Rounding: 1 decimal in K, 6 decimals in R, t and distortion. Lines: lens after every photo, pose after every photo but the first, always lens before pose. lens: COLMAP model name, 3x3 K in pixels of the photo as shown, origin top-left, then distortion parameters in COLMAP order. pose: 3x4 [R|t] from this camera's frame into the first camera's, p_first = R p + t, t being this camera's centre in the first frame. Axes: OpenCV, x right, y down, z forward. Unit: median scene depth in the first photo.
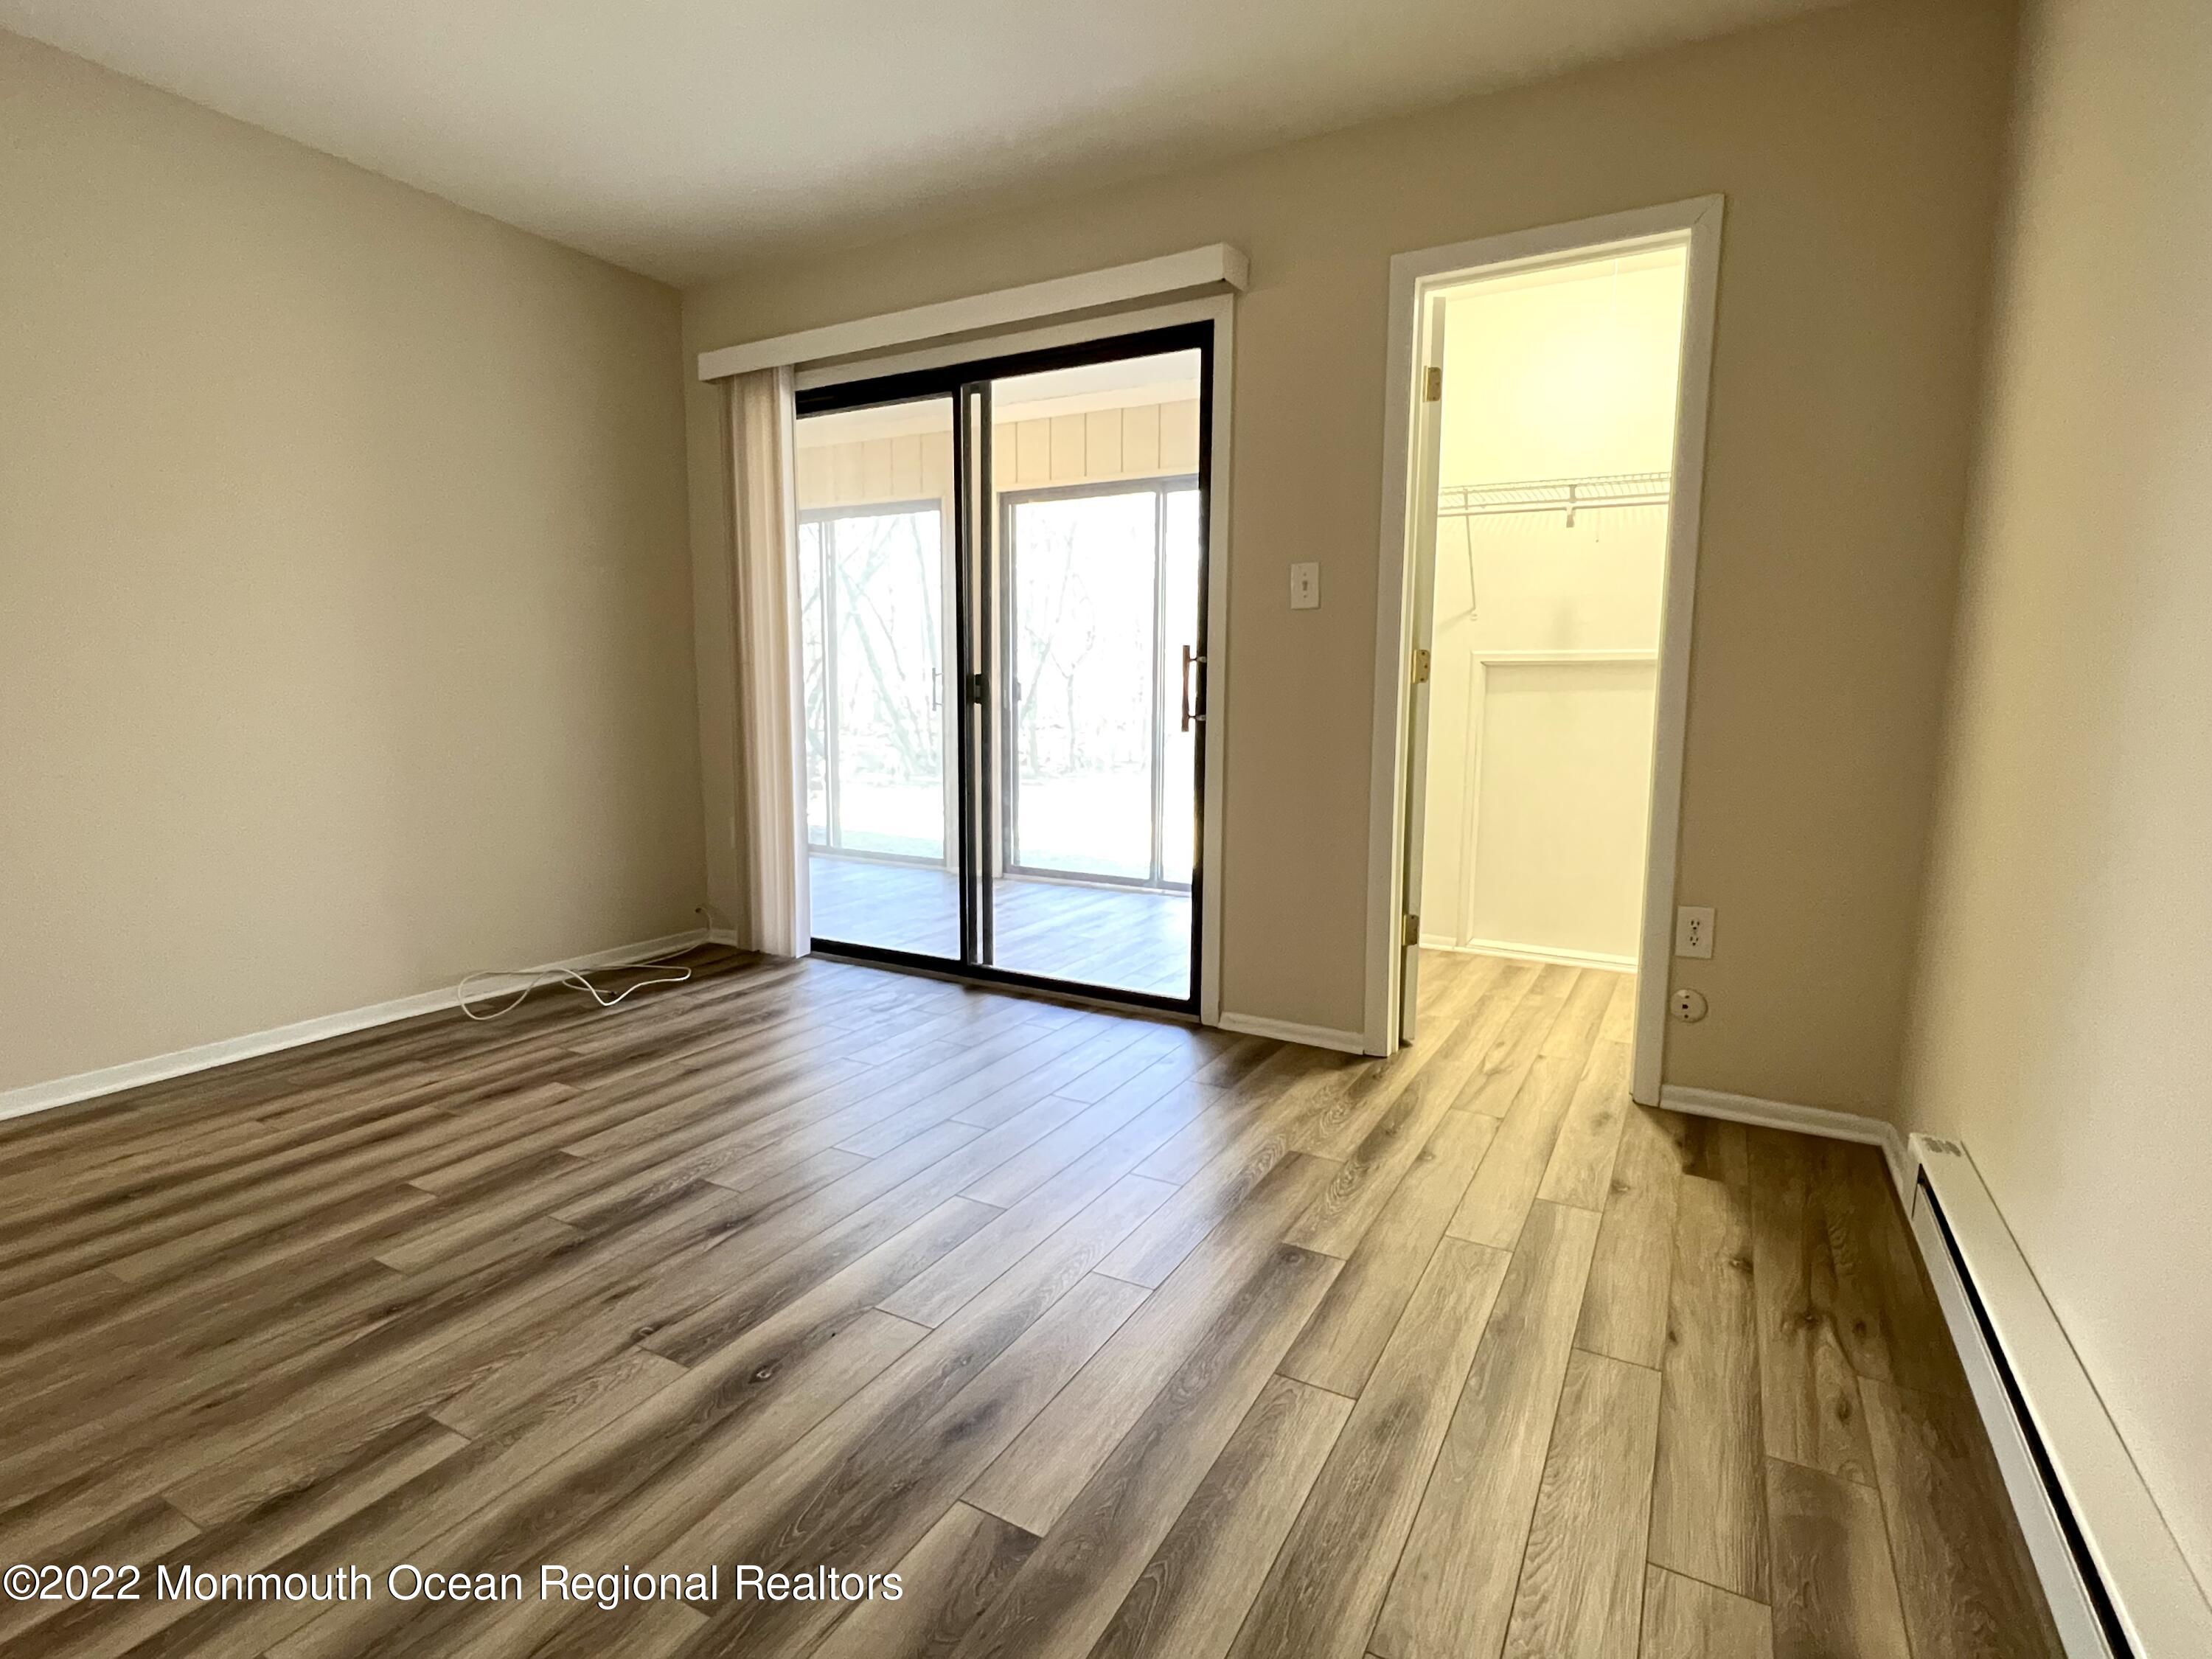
lens RADIAL K [[1107.5, 0, 1105.3], [0, 1107.5, 834.8], [0, 0, 1]] dist [-0.003525, 0.003950]
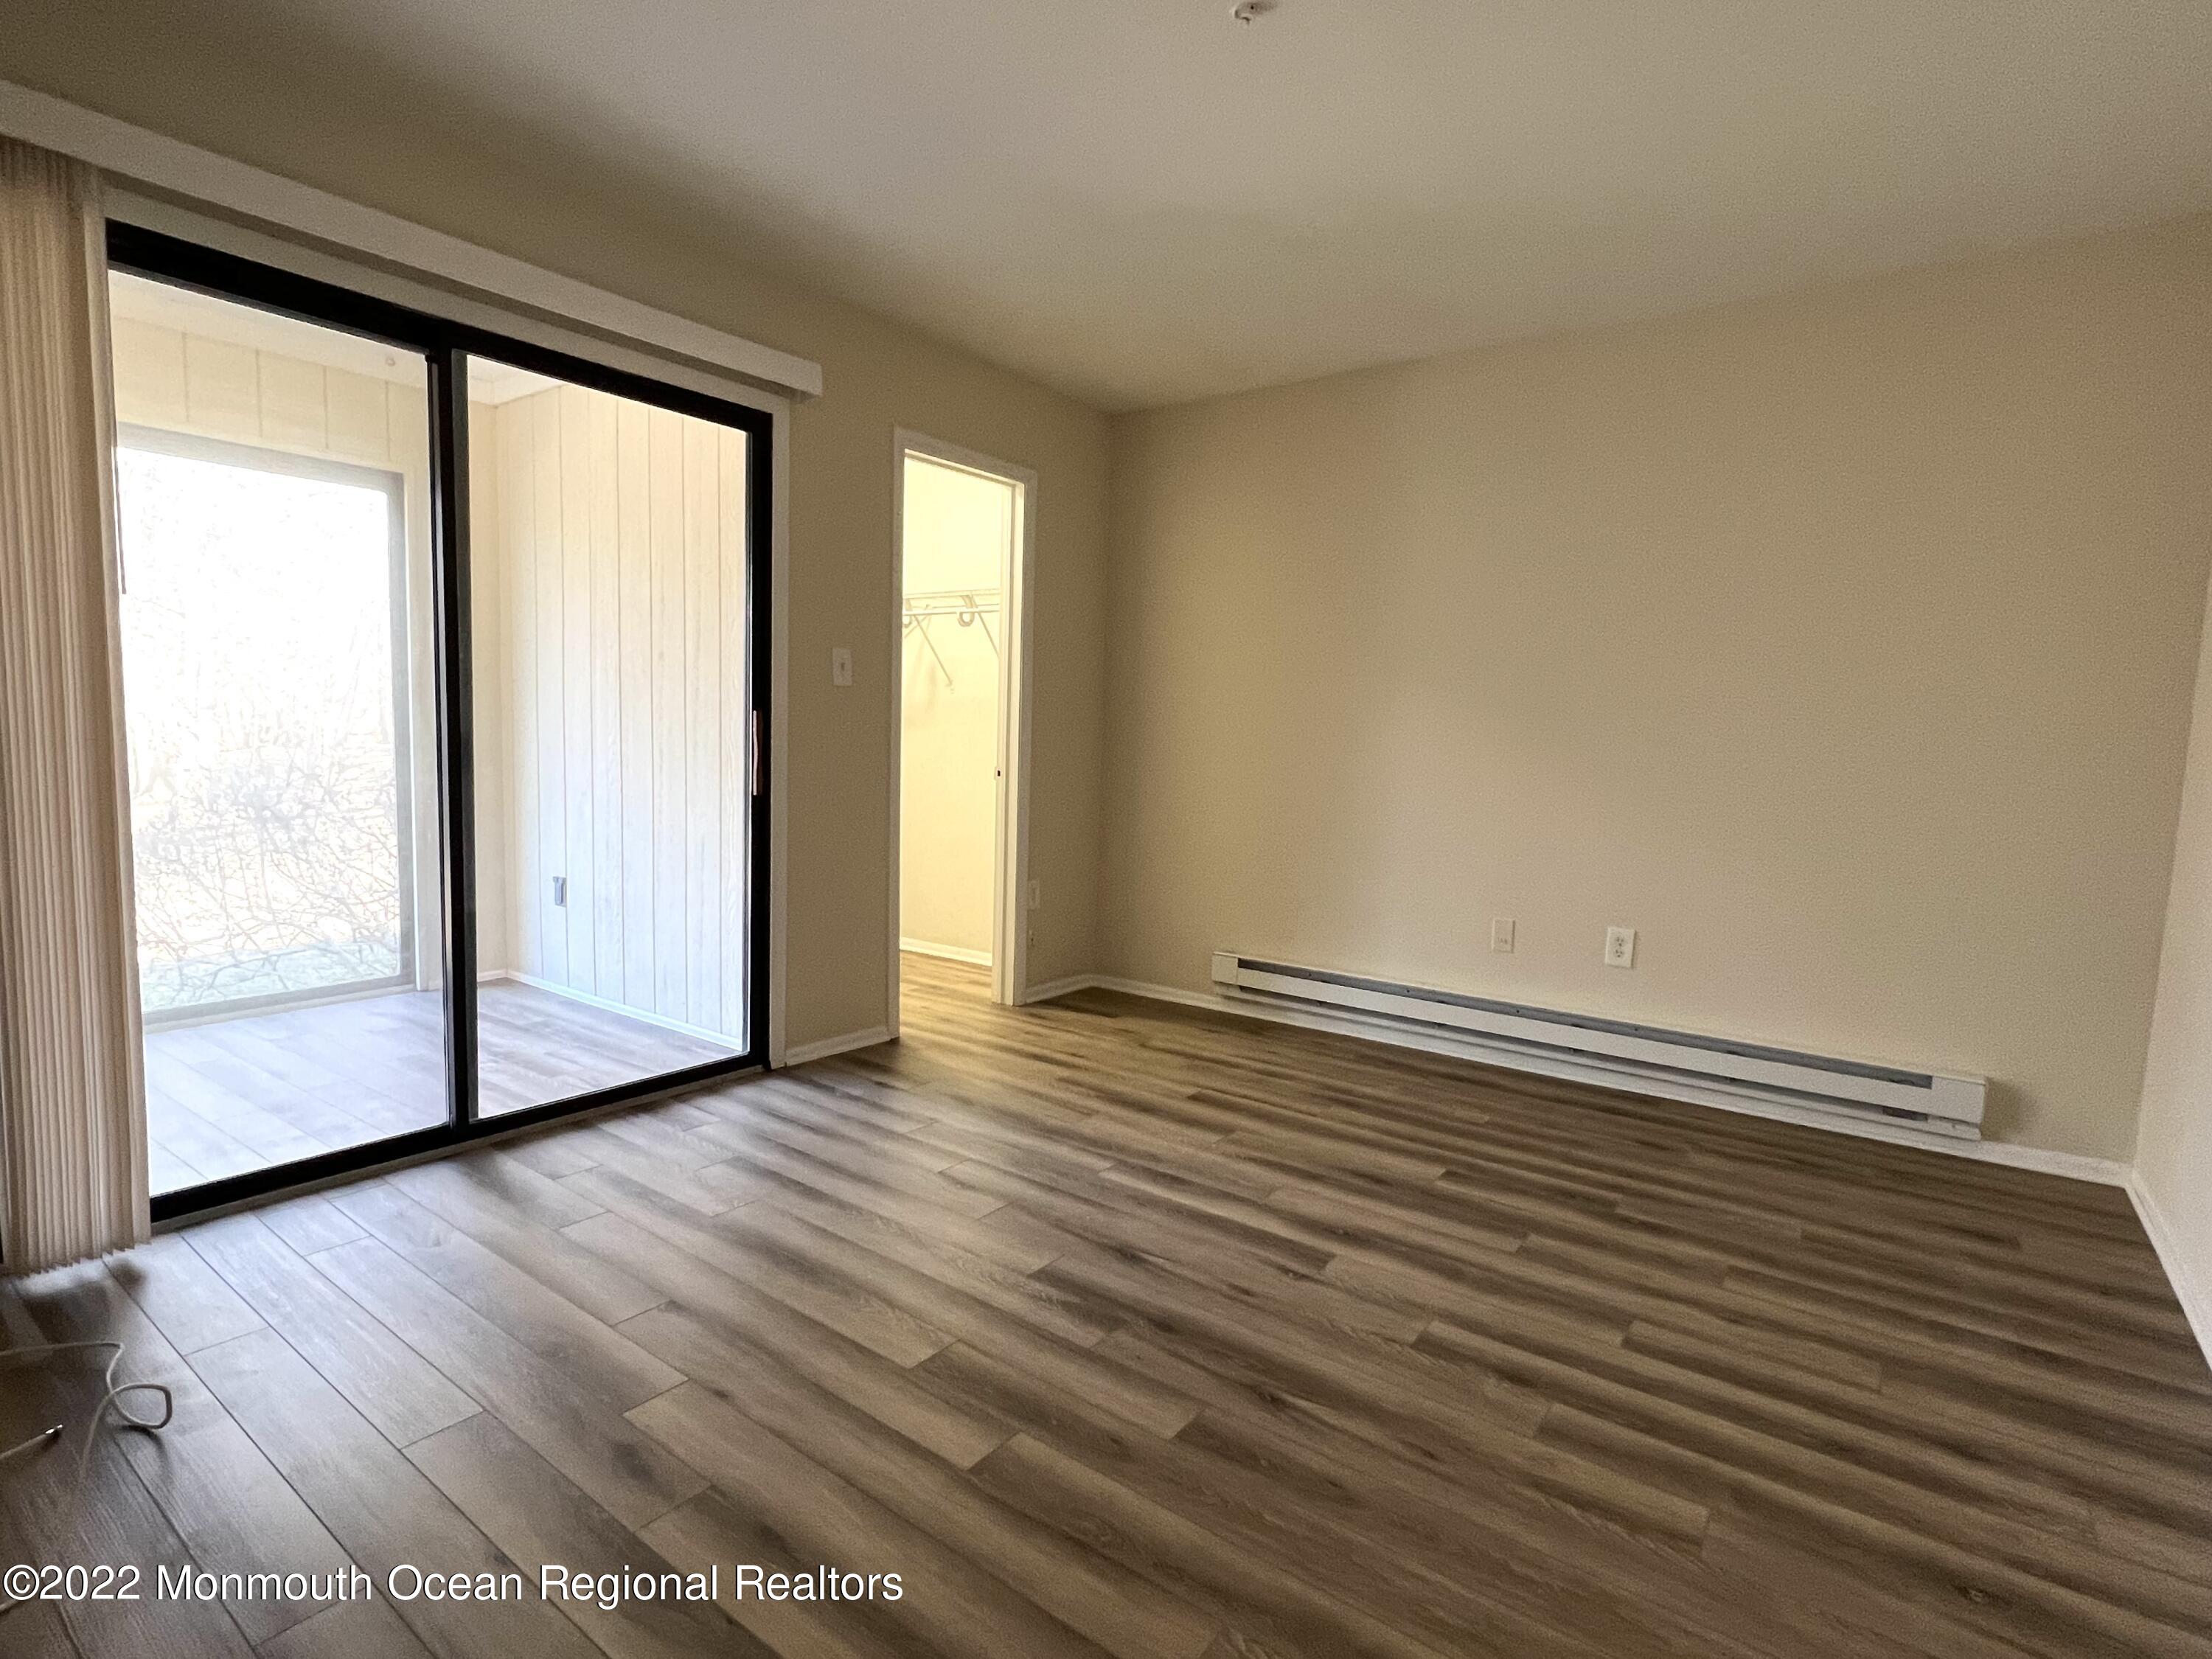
lens RADIAL K [[1107.5, 0, 1096.8], [0, 1107.5, 828.2], [0, 0, 1]] dist [-0.003525, 0.003950]
pose [[0.126771, -0.088858, 0.987944, -1.121003], [0.101321, 0.991930, 0.076216, -0.131507], [-0.986744, 0.090438, 0.134752, 0.667609]]
